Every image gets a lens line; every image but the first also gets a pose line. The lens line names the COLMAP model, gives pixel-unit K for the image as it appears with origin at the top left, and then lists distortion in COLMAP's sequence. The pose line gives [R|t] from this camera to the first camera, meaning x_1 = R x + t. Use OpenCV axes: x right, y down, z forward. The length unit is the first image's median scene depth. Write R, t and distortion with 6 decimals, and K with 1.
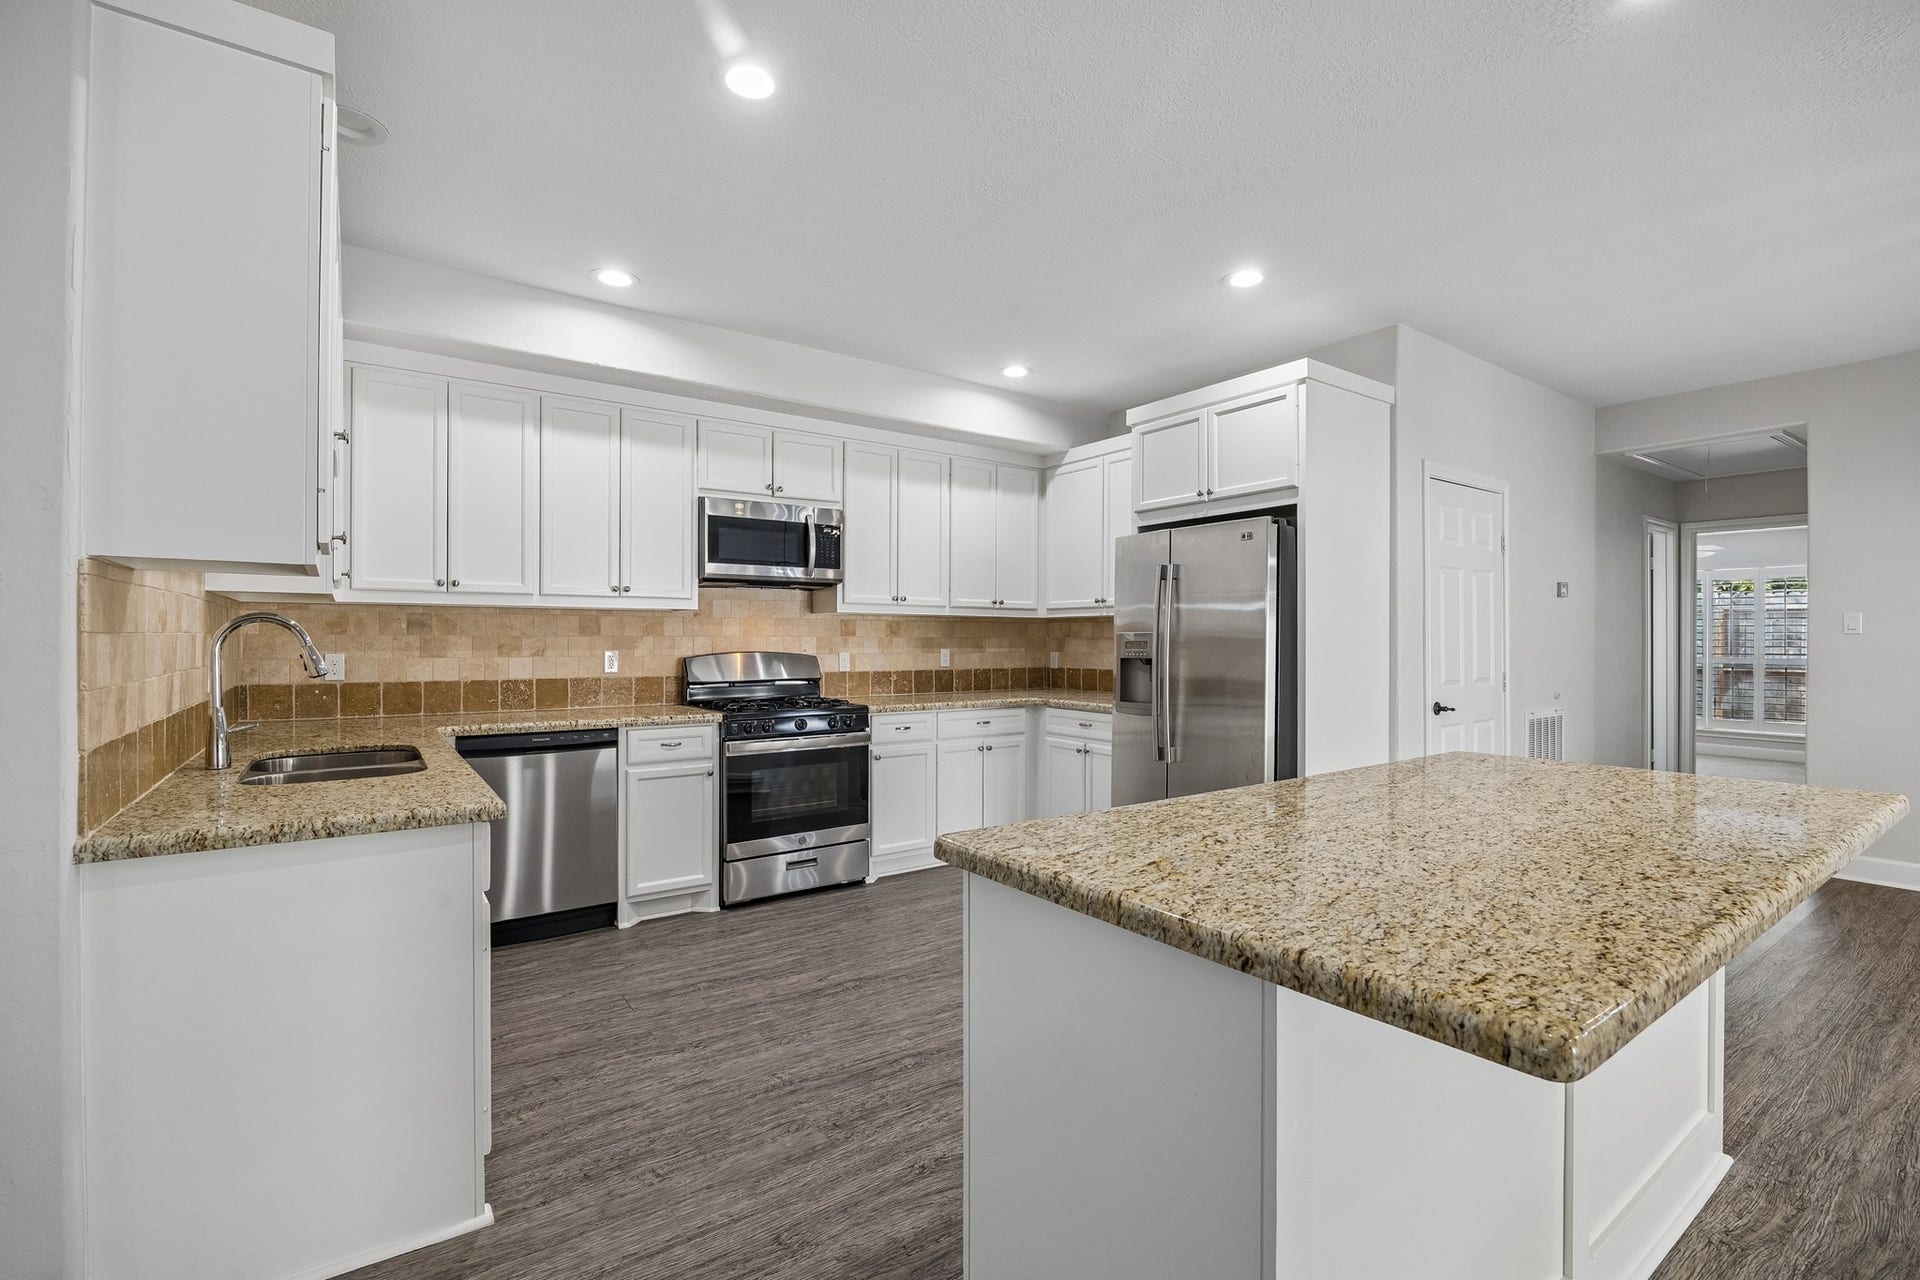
lens RADIAL K [[856.9, 0, 960.1], [0, 856.9, 640.7], [0, 0, 1]] dist [-0.002570, -0.000076]
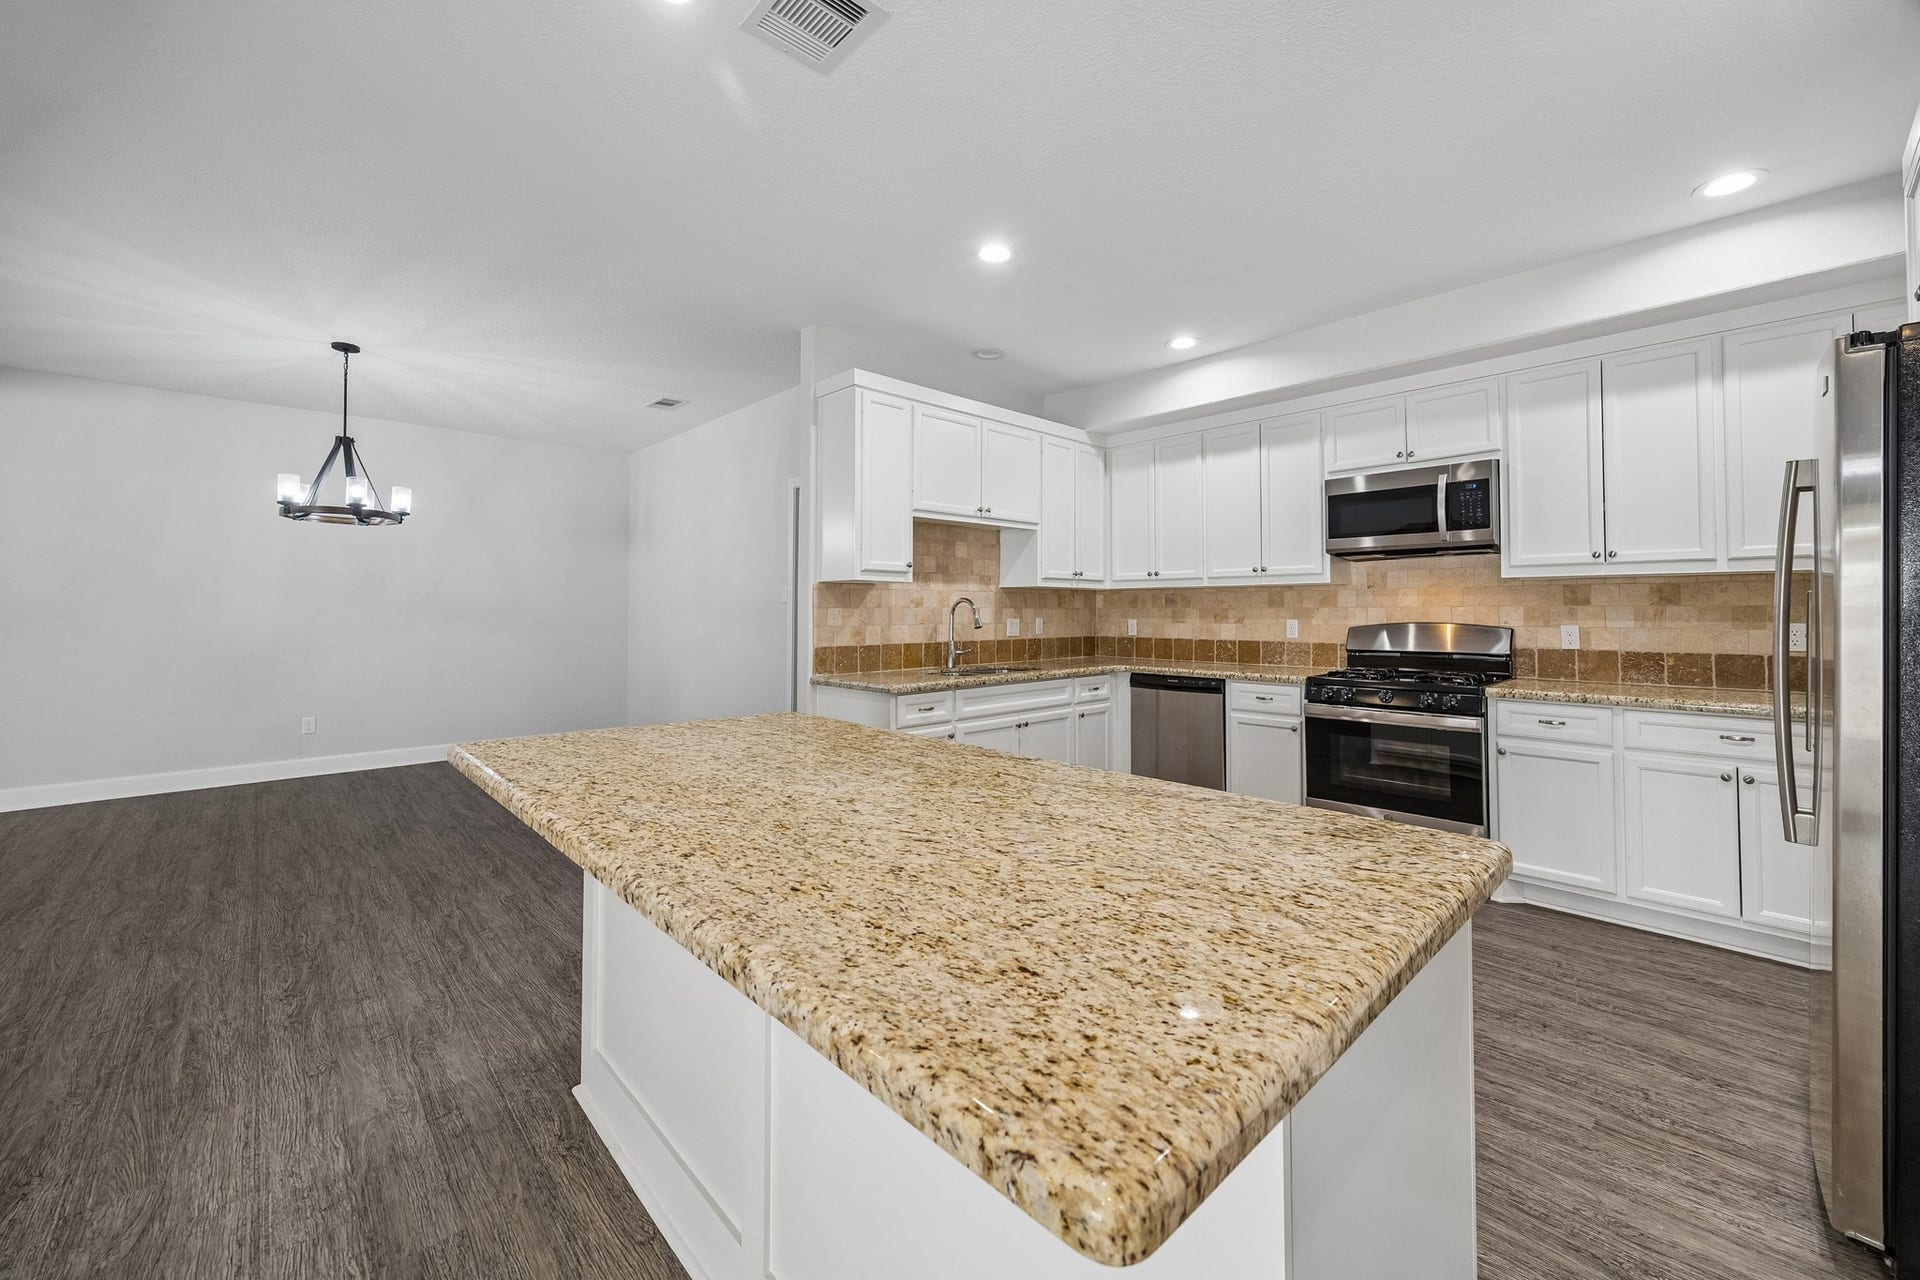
lens RADIAL K [[736.8, 0, 959.4], [0, 736.8, 602.5], [0, 0, 1]] dist [-0.007855, -0.000257]
pose [[0.138893, -0.012992, -0.990222, 0.562707], [0.000819, 0.999915, -0.013005, 0.000676], [0.990307, 0.000996, 0.138892, 0.402201]]
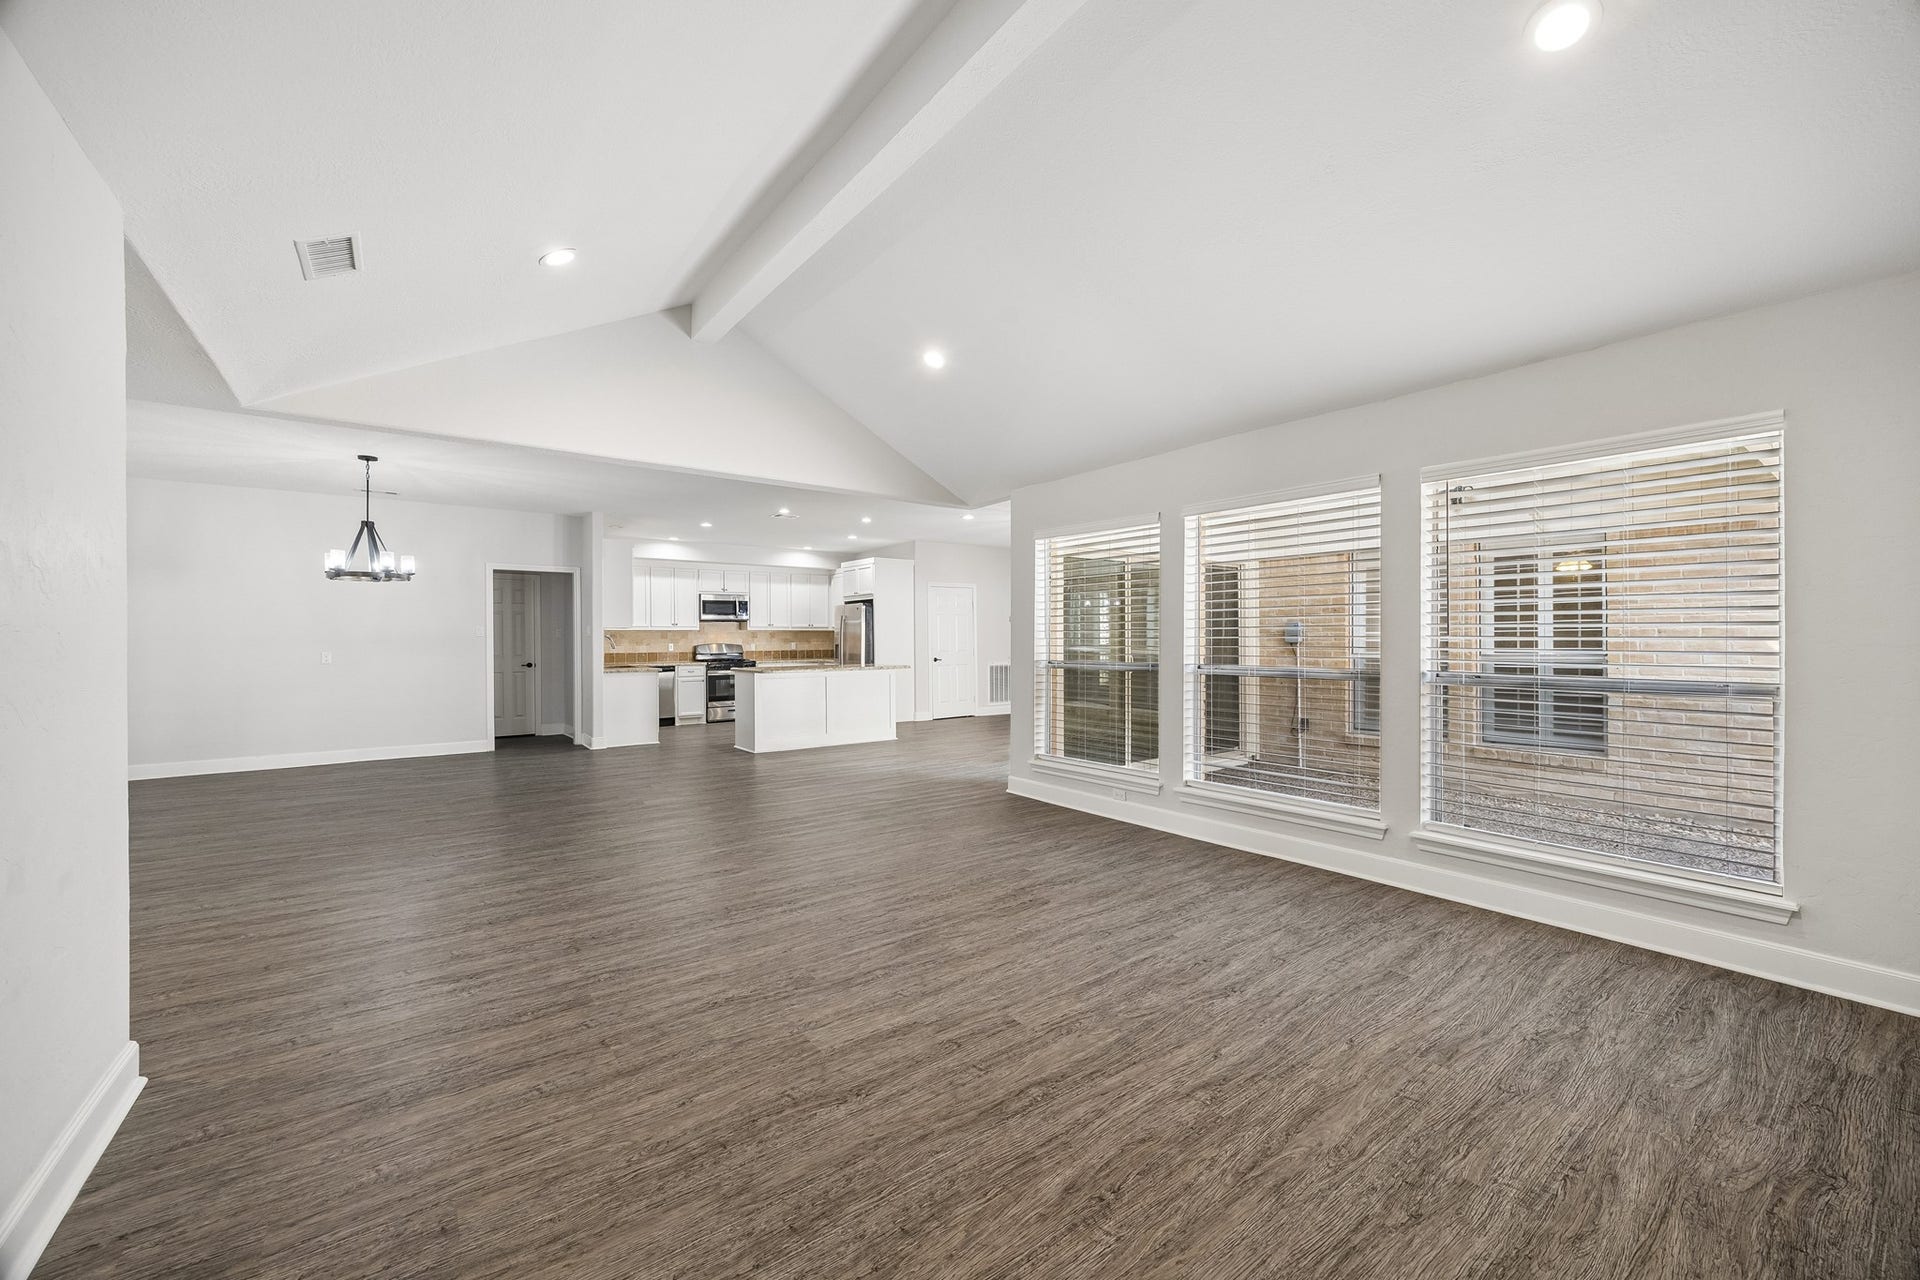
lens RADIAL K [[736.8, 0, 964.9], [0, 736.8, 642.4], [0, 0, 1]] dist [-0.007855, -0.000257]
pose [[0.999544, -0.006815, 0.029419, 0.578837], [0.006577, 0.999945, 0.008180, -0.007071], [-0.029473, -0.007983, 0.999534, -1.700216]]
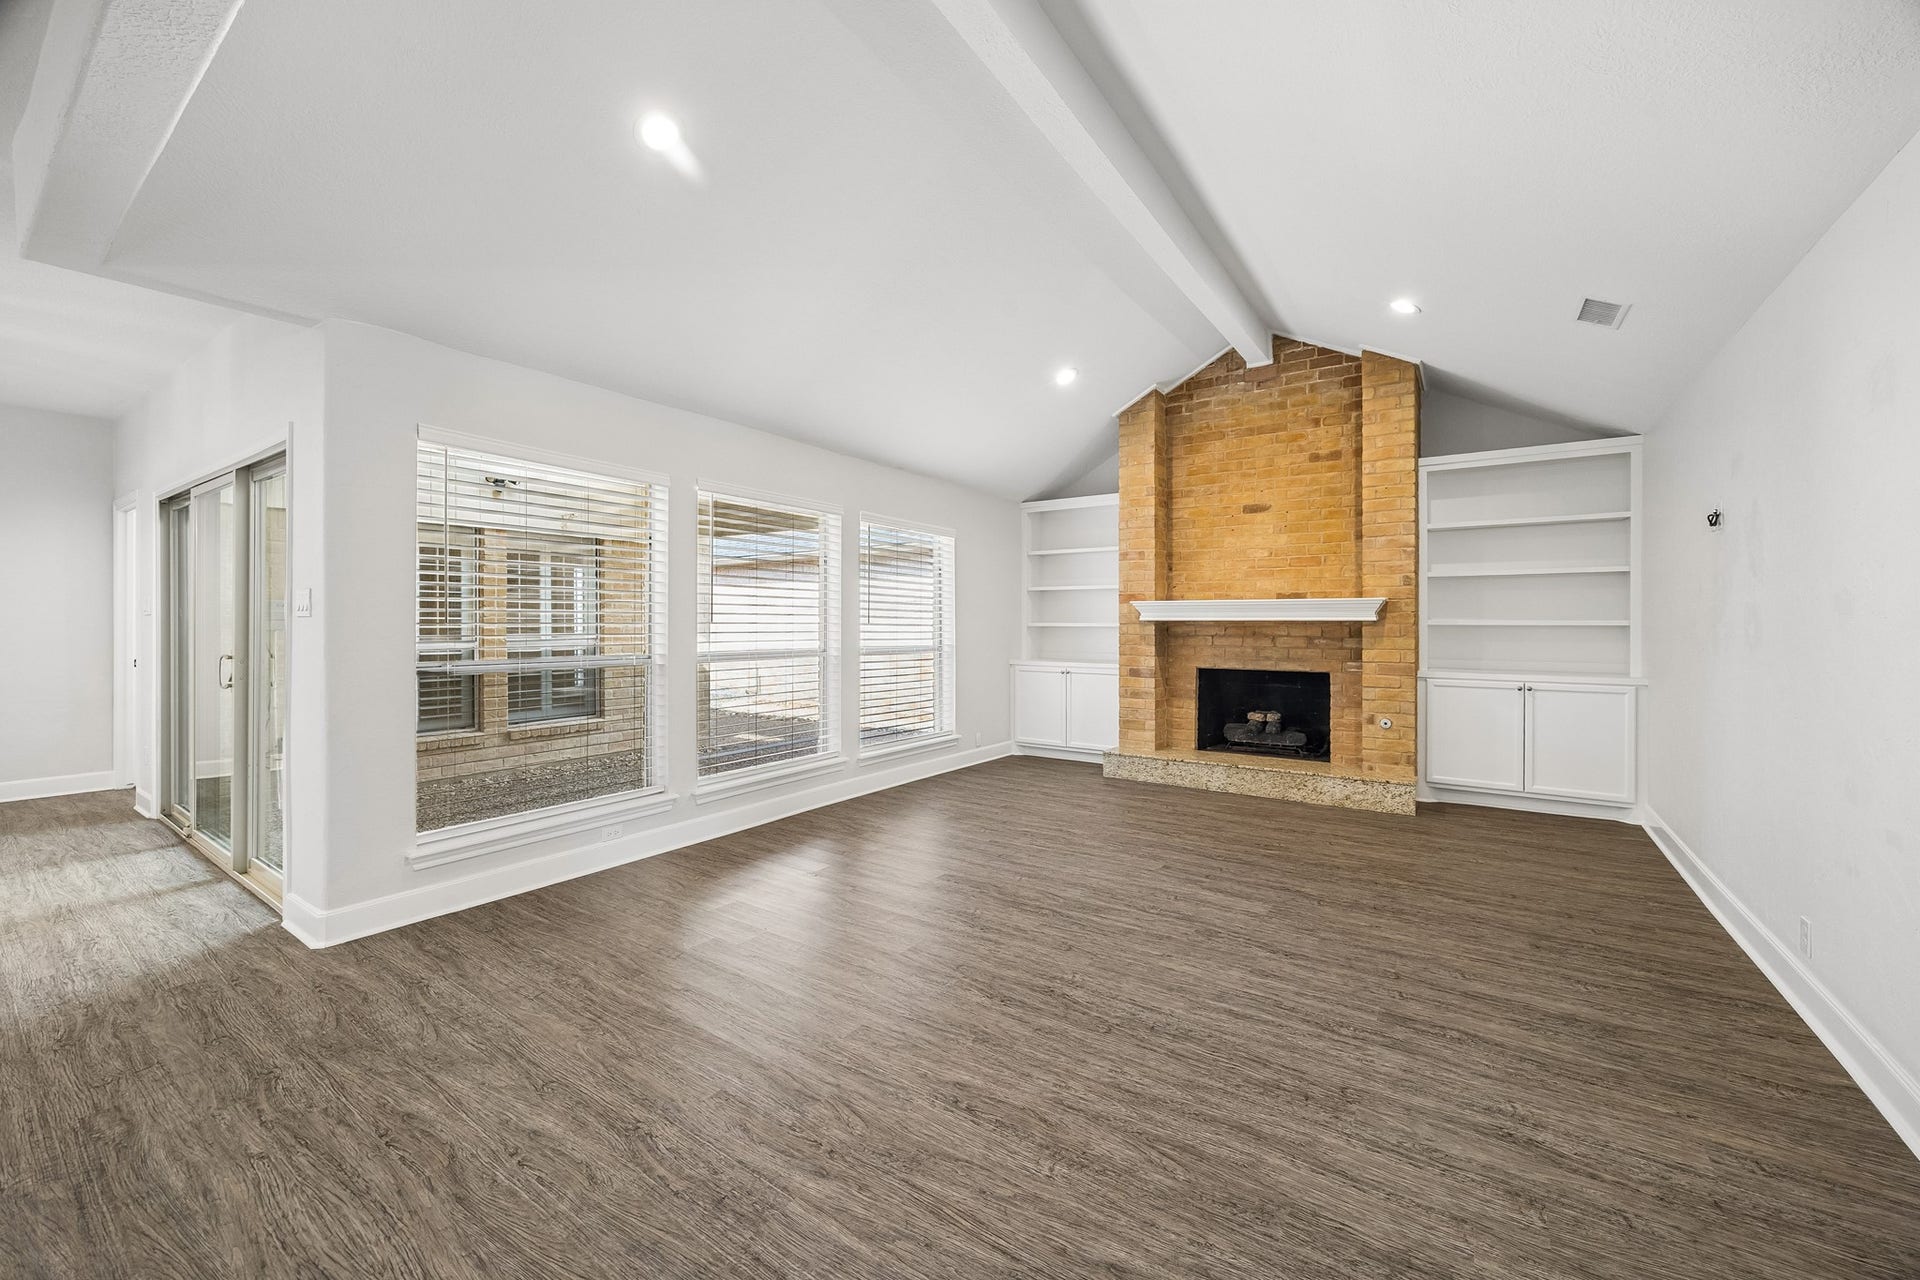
lens RADIAL K [[736.8, 0, 973.3], [0, 736.8, 625.9], [0, 0, 1]] dist [-0.007855, -0.000257]
pose [[-0.345111, -0.004019, 0.938553, -0.127547], [-0.004612, 0.999986, 0.002586, -0.002745], [-0.938550, -0.003436, -0.345125, -0.605774]]
